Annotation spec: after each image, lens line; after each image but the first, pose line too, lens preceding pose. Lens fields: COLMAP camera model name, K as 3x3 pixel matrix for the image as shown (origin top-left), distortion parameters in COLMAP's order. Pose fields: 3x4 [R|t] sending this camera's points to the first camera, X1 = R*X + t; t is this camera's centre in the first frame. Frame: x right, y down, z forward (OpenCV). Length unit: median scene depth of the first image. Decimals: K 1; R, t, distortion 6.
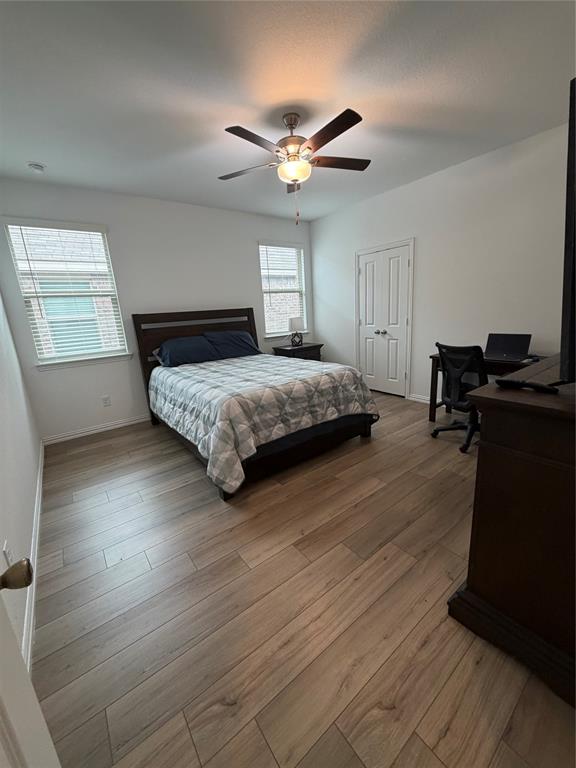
lens RADIAL K [[306.1, 0, 288.2], [0, 306.1, 381.5], [0, 0, 1]] dist [-0.000500, 0.000120]
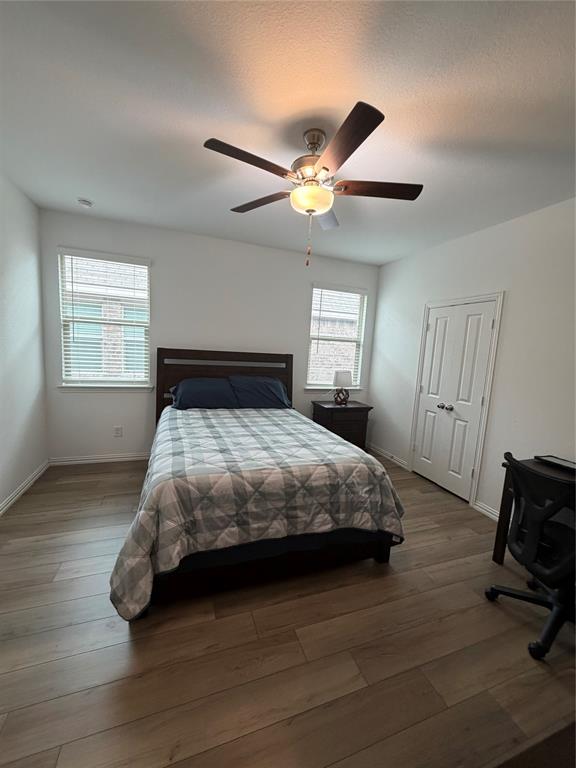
lens RADIAL K [[304.8, 0, 287.7], [0, 304.8, 382.2], [0, 0, 1]] dist [-0.001755, 0.000026]
pose [[0.948788, 0.150619, -0.277697, 0.191538], [-0.181500, 0.979362, -0.088923, -0.121508], [0.258572, 0.134771, 0.956544, 0.242145]]
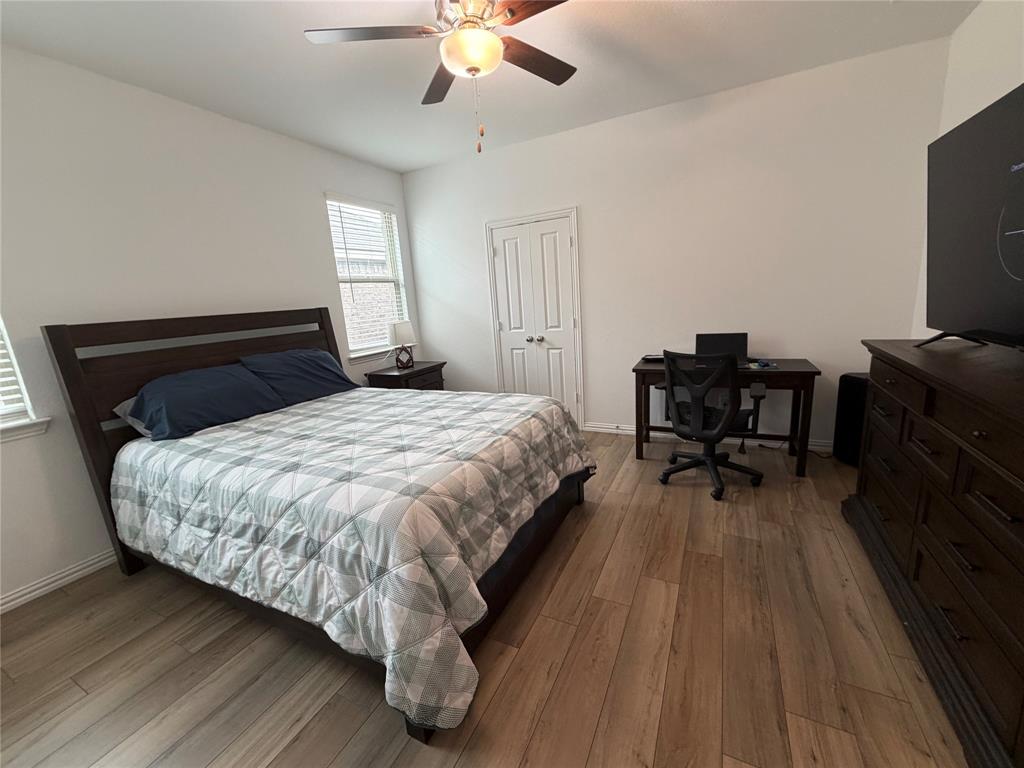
lens RADIAL K [[408.2, 0, 512.0], [0, 408.2, 384.0], [0, 0, 1]] dist [-0.000500, 0.000120]
pose [[0.899710, -0.095118, 0.425998, -0.216873], [0.117245, 0.992764, -0.025957, -0.062453], [-0.420446, 0.073300, 0.904352, 0.283607]]
